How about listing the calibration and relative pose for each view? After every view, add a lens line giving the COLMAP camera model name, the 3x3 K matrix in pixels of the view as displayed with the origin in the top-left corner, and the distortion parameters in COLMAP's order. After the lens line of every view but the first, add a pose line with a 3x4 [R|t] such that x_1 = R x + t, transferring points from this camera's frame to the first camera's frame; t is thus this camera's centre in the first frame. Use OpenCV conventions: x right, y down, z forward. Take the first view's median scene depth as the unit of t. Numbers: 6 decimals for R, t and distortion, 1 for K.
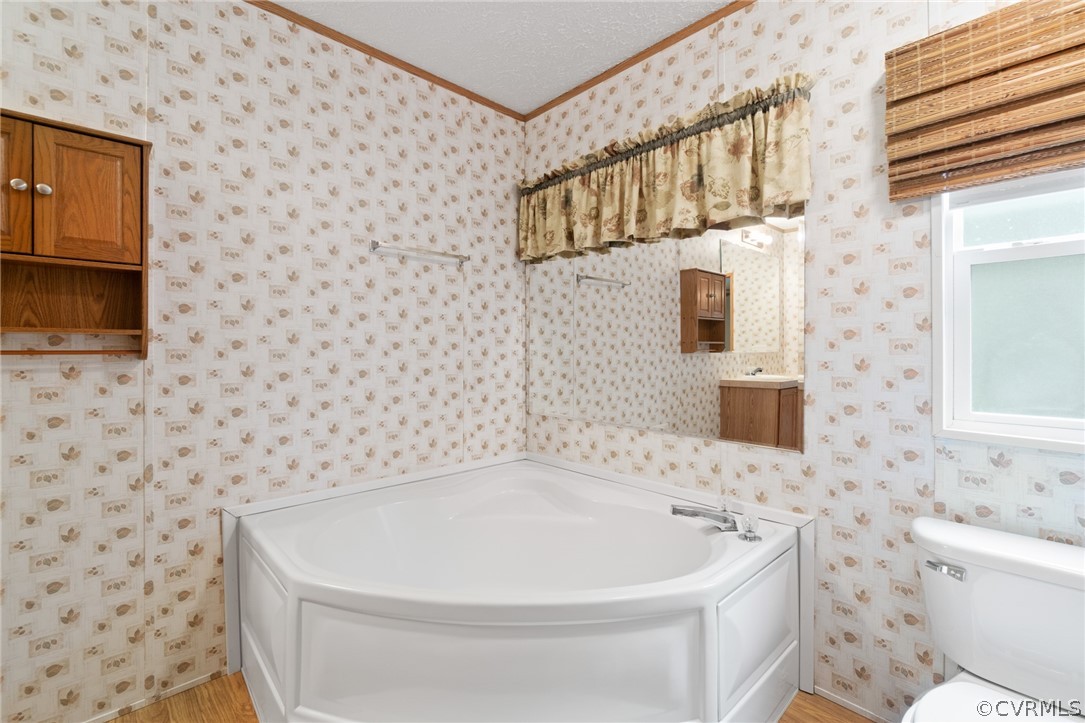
lens RADIAL K [[467.9, 0, 545.1], [0, 467.9, 349.2], [0, 0, 1]] dist [0.000085, 0.000340]
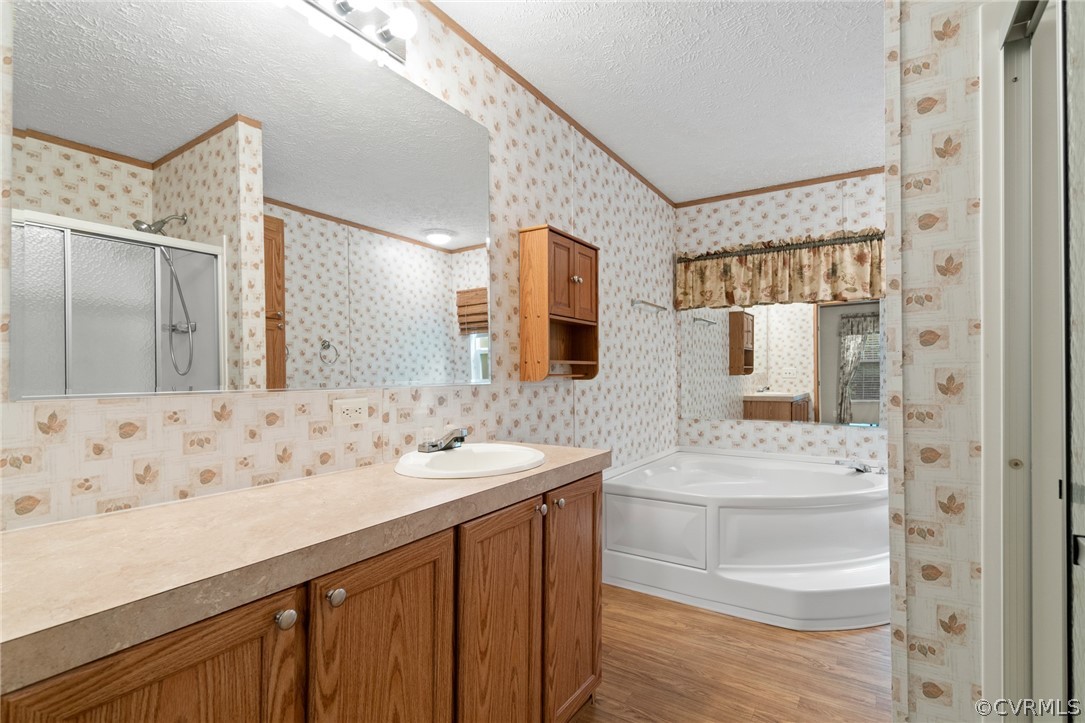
lens RADIAL K [[506.7, 0, 543.5], [0, 506.7, 373.3], [0, 0, 1]] dist [-0.015770, -0.000027]
pose [[0.972474, -0.002357, 0.232998, -1.022097], [0.001554, 0.999992, 0.003629, -0.004226], [-0.233005, -0.003167, 0.972470, -0.483426]]
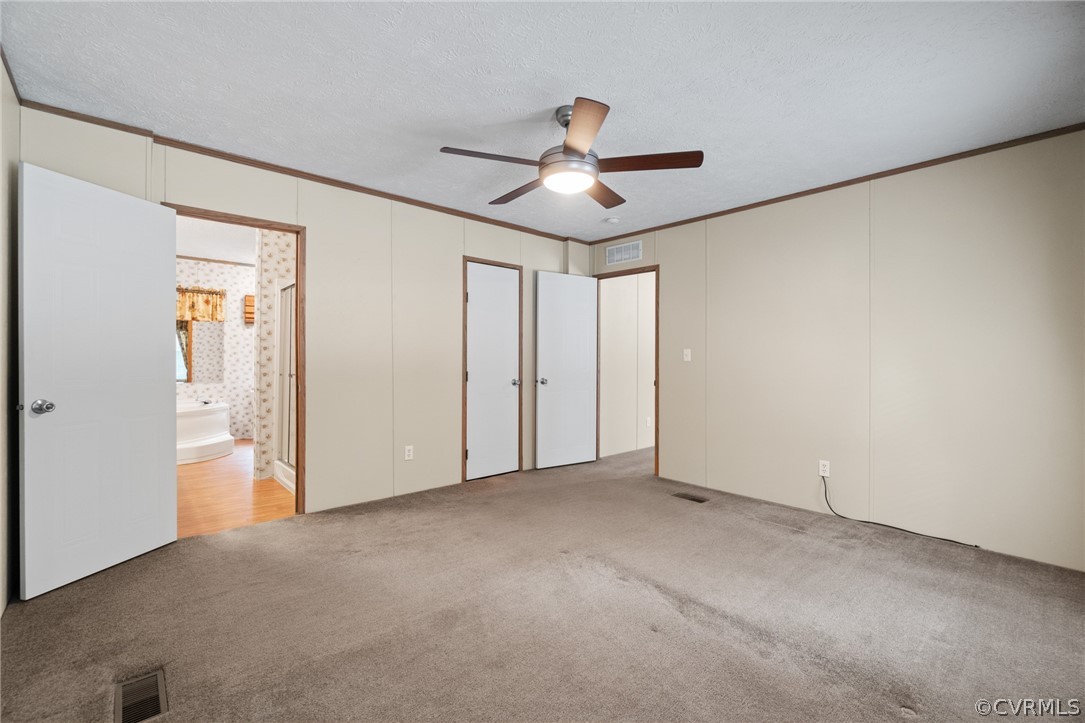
lens RADIAL K [[472.9, 0, 536.2], [0, 472.9, 360.7], [0, 0, 1]] dist [-0.000052, 0.000311]
pose [[0.025301, 0.000378, 0.999680, -2.773632], [-0.009656, 0.999953, -0.000134, 0.007313], [-0.999633, -0.009649, 0.025303, -1.440778]]
